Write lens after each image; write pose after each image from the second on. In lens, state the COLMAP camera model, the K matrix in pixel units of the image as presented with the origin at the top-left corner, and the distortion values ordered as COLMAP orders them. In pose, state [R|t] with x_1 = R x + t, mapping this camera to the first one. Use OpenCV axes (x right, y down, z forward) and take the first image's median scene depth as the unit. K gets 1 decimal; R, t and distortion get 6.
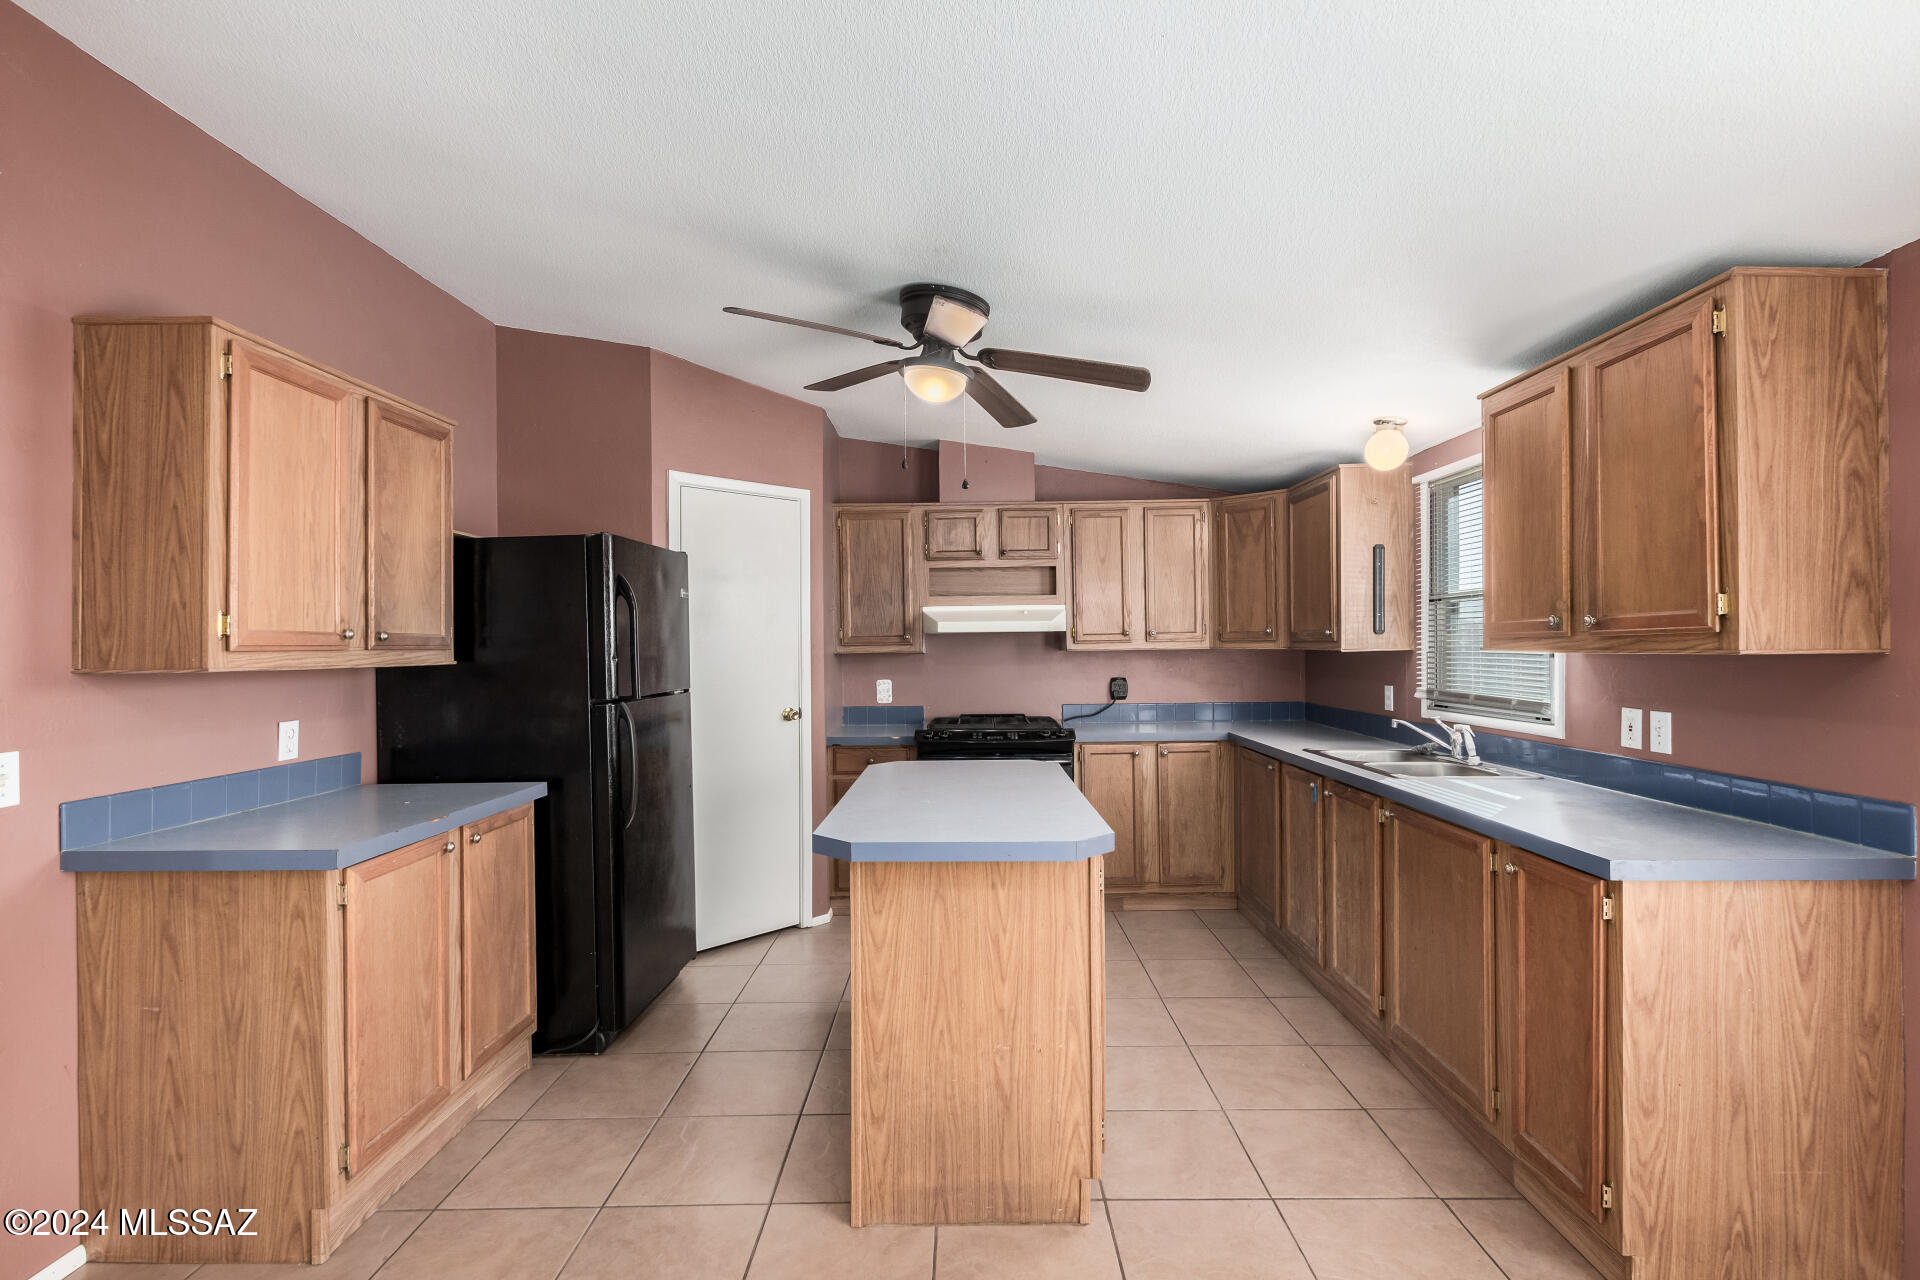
lens RADIAL K [[886.1, 0, 960.0], [0, 886.1, 640.0], [0, 0, 1]] dist [0.011701, -0.005025]
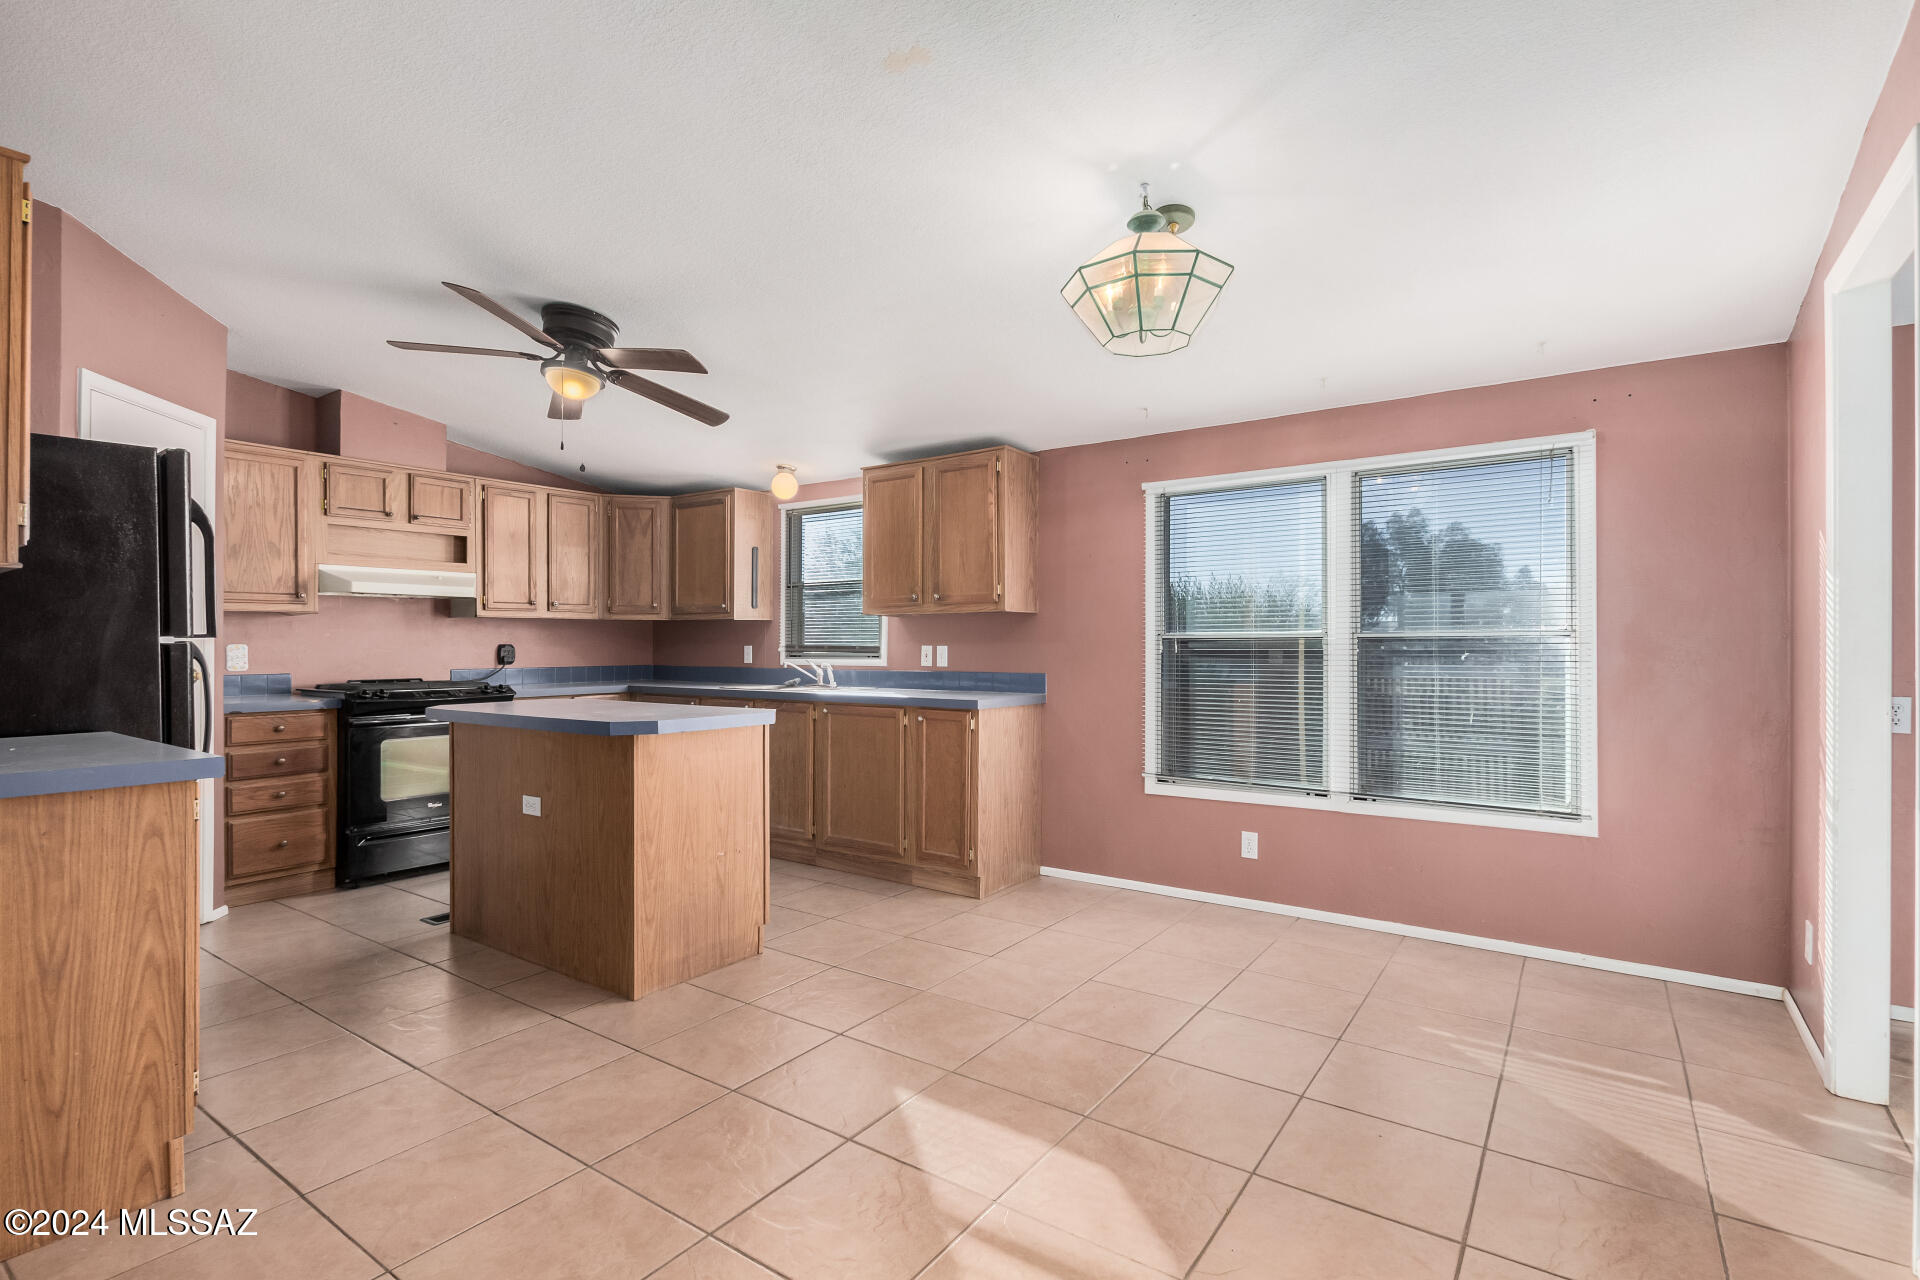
lens RADIAL K [[913.9, 0, 956.3], [0, 913.9, 642.1], [0, 0, 1]] dist [0.012673, -0.000155]
pose [[0.577031, 0.011994, 0.816634, -0.847038], [-0.010245, 0.999920, -0.007447, 0.085186], [-0.816658, -0.004069, 0.577107, -0.201882]]
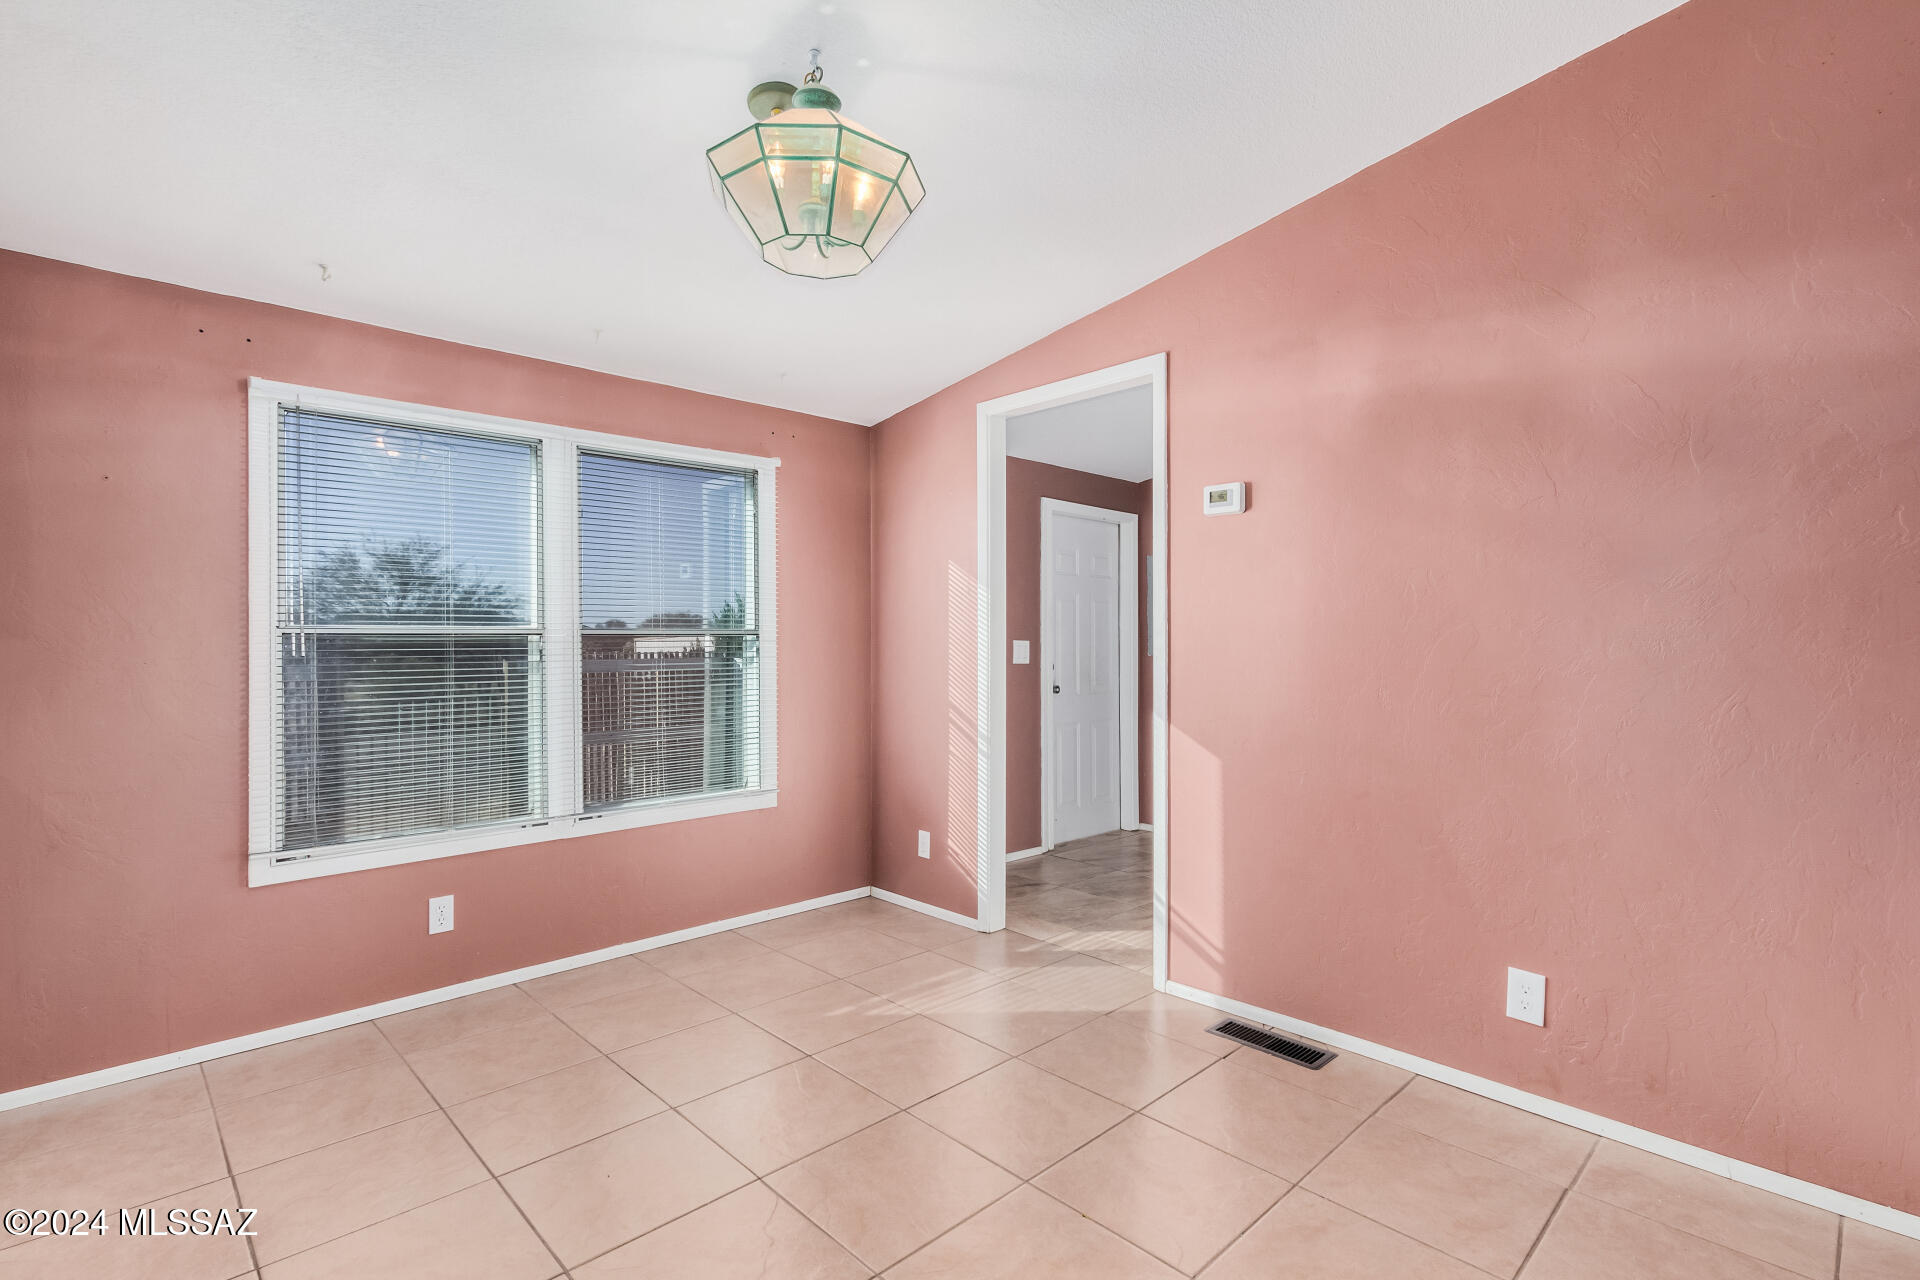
lens RADIAL K [[913.9, 0, 956.3], [0, 913.9, 642.1], [0, 0, 1]] dist [0.012673, -0.000155]
pose [[-0.695136, 0.005765, 0.718855, -0.548801], [0.001197, 0.999976, -0.006861, 0.080048], [-0.718877, -0.003909, -0.695126, 0.678267]]
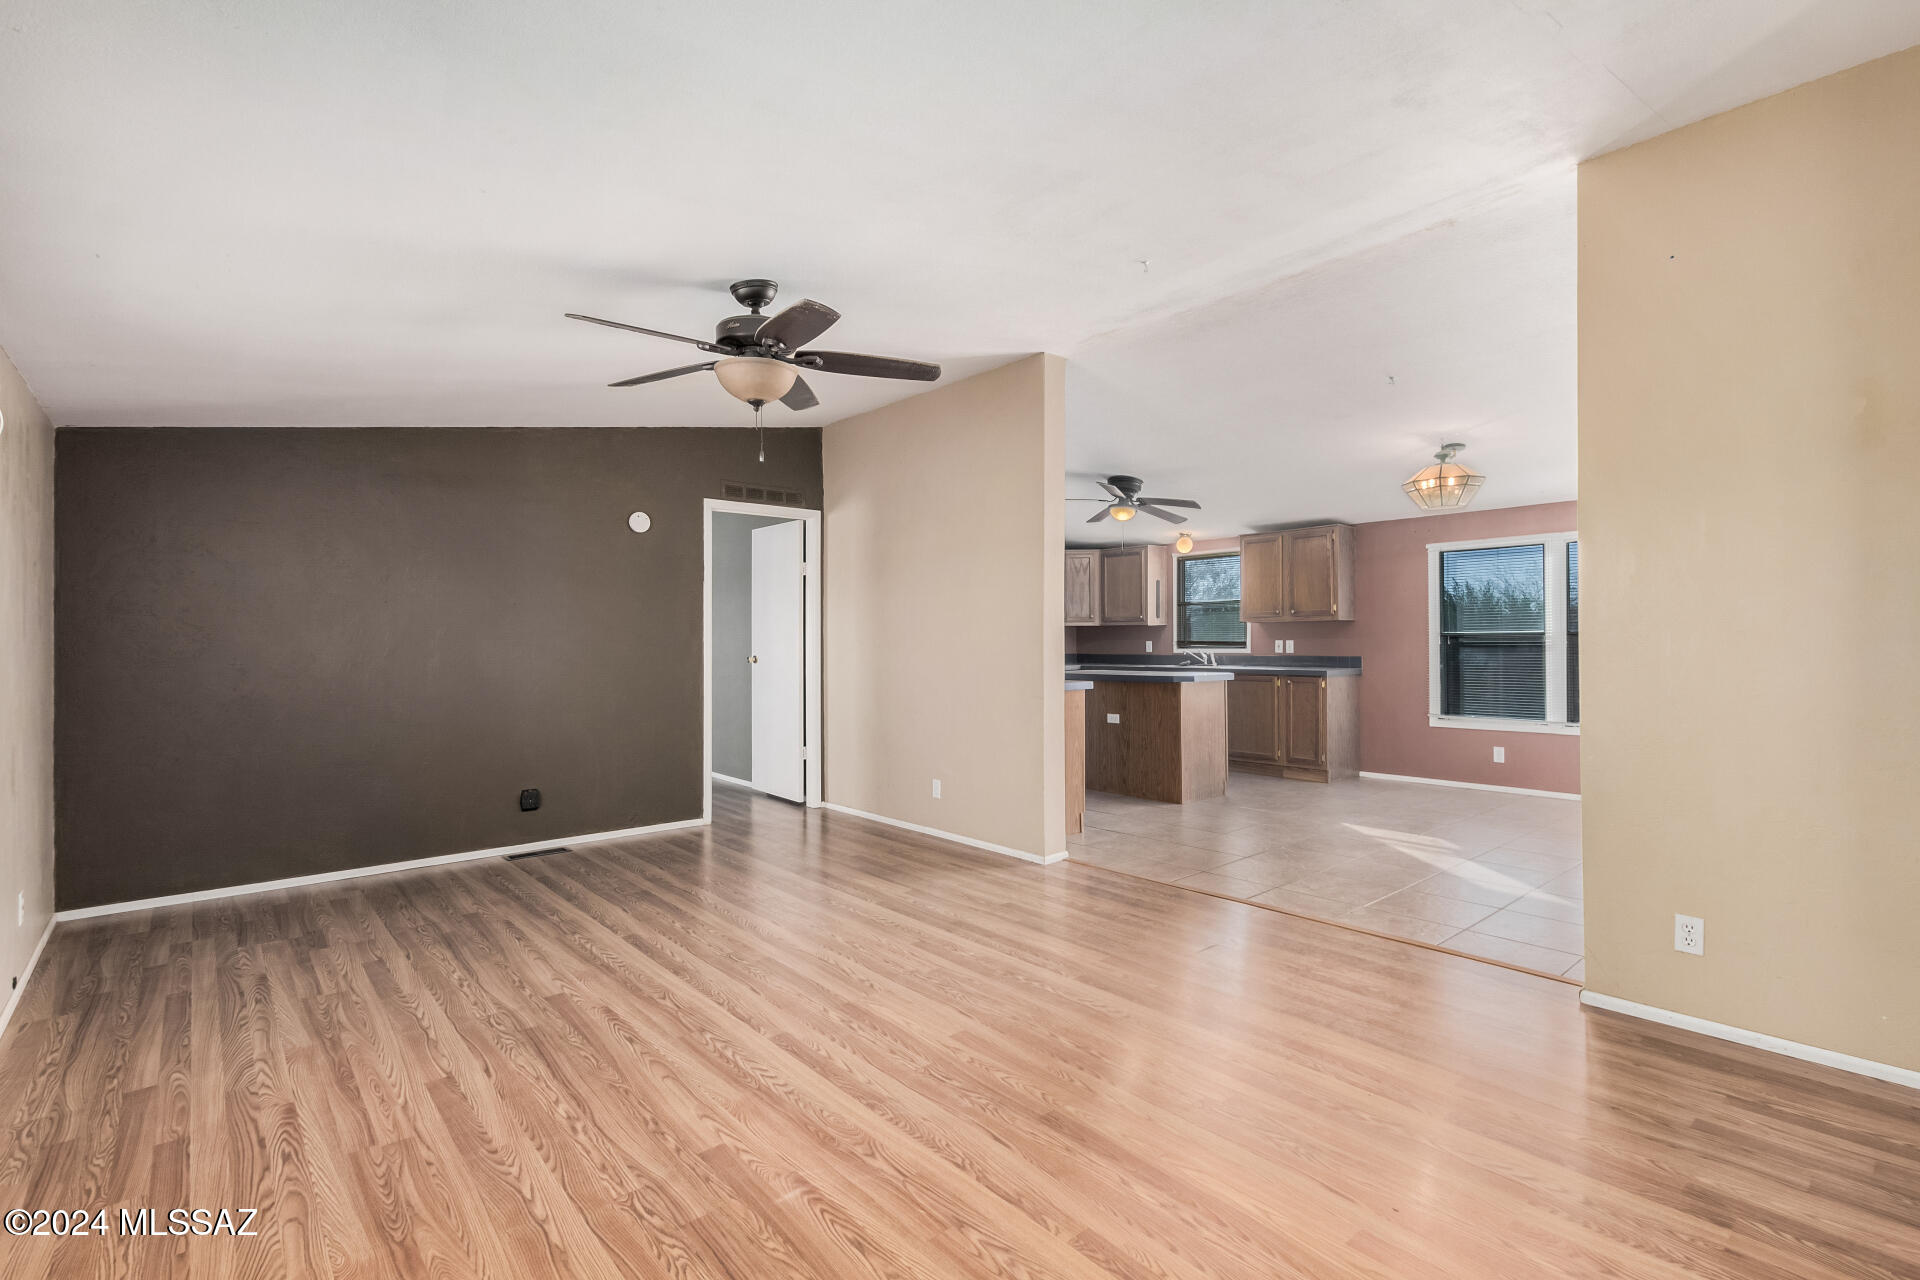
lens RADIAL K [[886.1, 0, 960.0], [0, 886.1, 640.0], [0, 0, 1]] dist [0.011701, -0.005025]
pose [[0.755758, 0.002881, 0.654844, -2.225938], [-0.002540, 0.999996, -0.001467, 0.085558], [-0.654846, -0.000555, 0.755762, -0.661889]]
